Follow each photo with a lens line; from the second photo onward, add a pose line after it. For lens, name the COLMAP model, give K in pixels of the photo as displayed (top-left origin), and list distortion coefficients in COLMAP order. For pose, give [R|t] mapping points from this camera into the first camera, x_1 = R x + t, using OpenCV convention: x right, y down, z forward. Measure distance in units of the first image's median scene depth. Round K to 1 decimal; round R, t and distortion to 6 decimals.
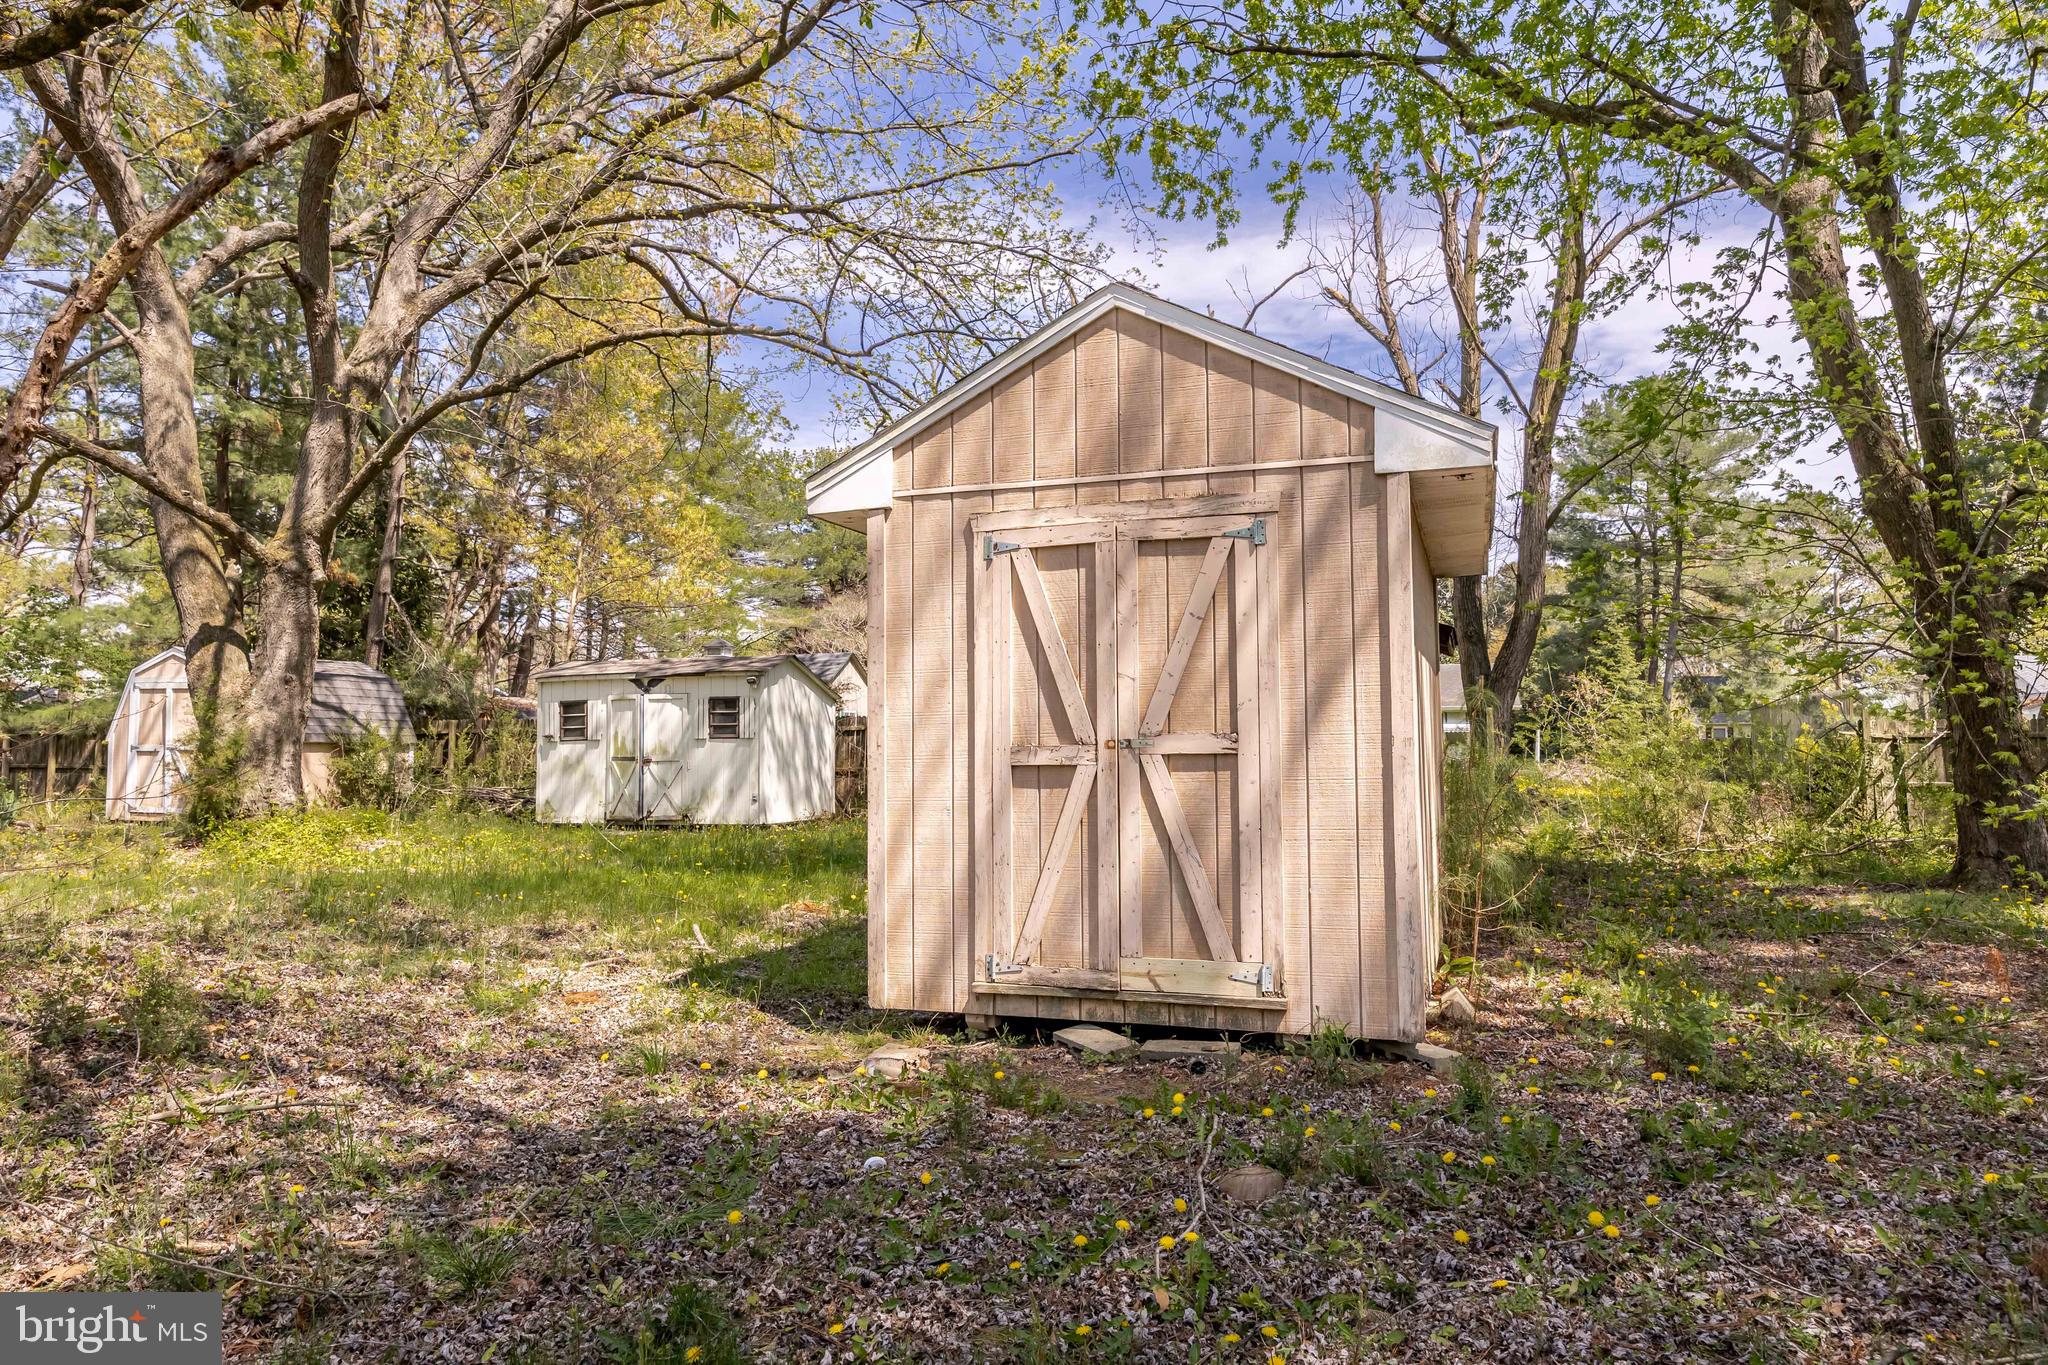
lens RADIAL K [[1348.4, 0, 1024.3], [0, 1348.4, 678.5], [0, 0, 1]] dist [0.010296, 0.002504]
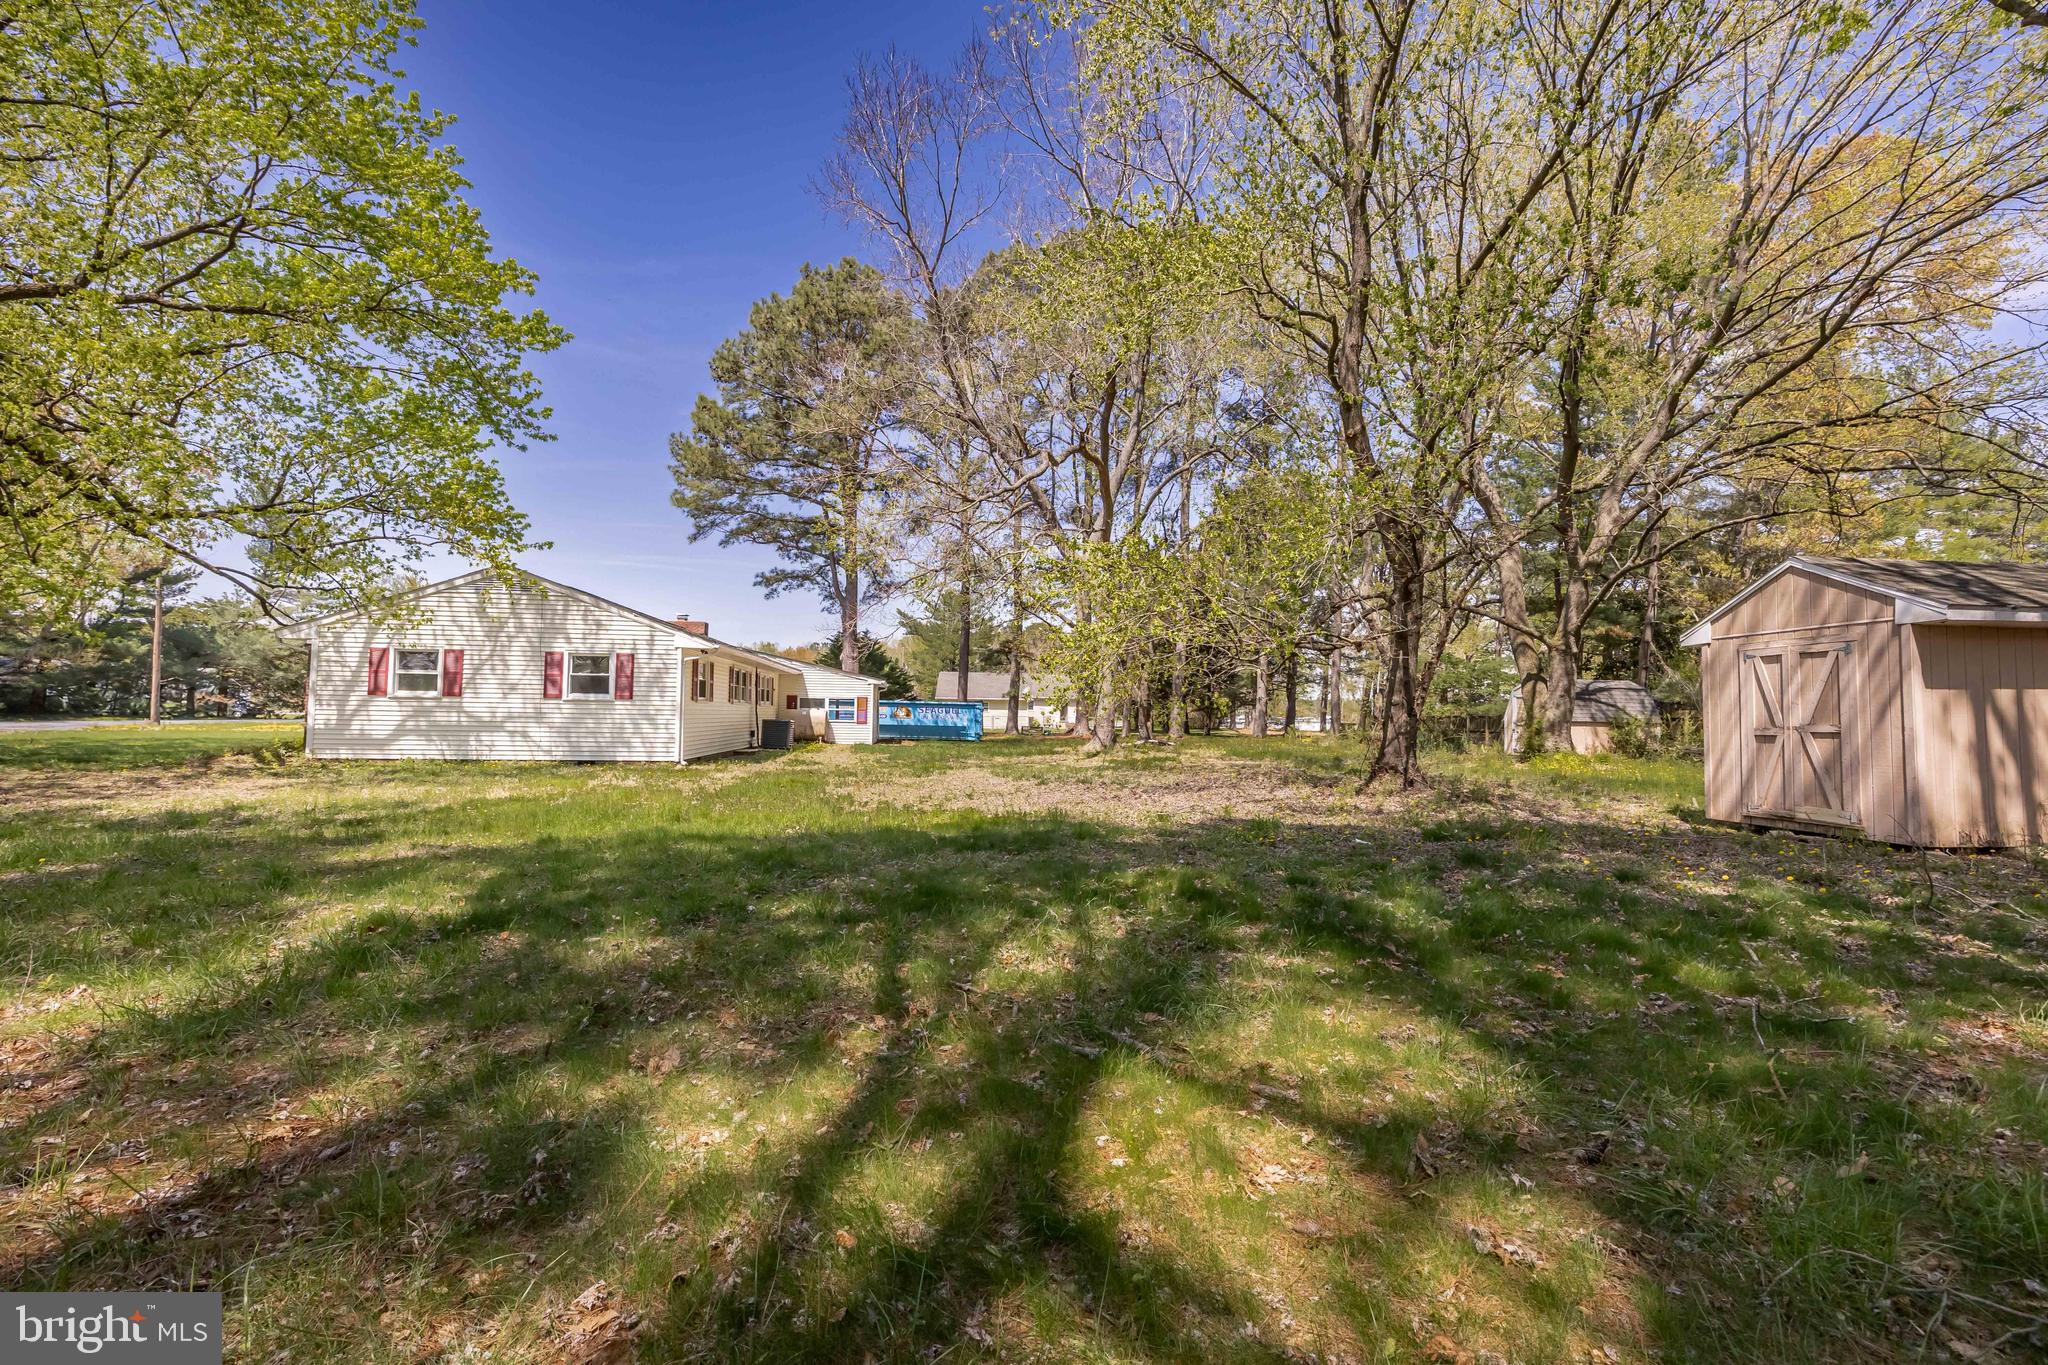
lens RADIAL K [[776.4, 0, 1026.5], [0, 776.4, 682.9], [0, 0, 1]] dist [-0.004349, 0.000555]
pose [[0.383583, -0.029791, -0.923026, 0.351724], [0.029428, 0.999366, -0.020026, -0.021817], [0.923038, -0.019481, 0.384216, -0.393225]]
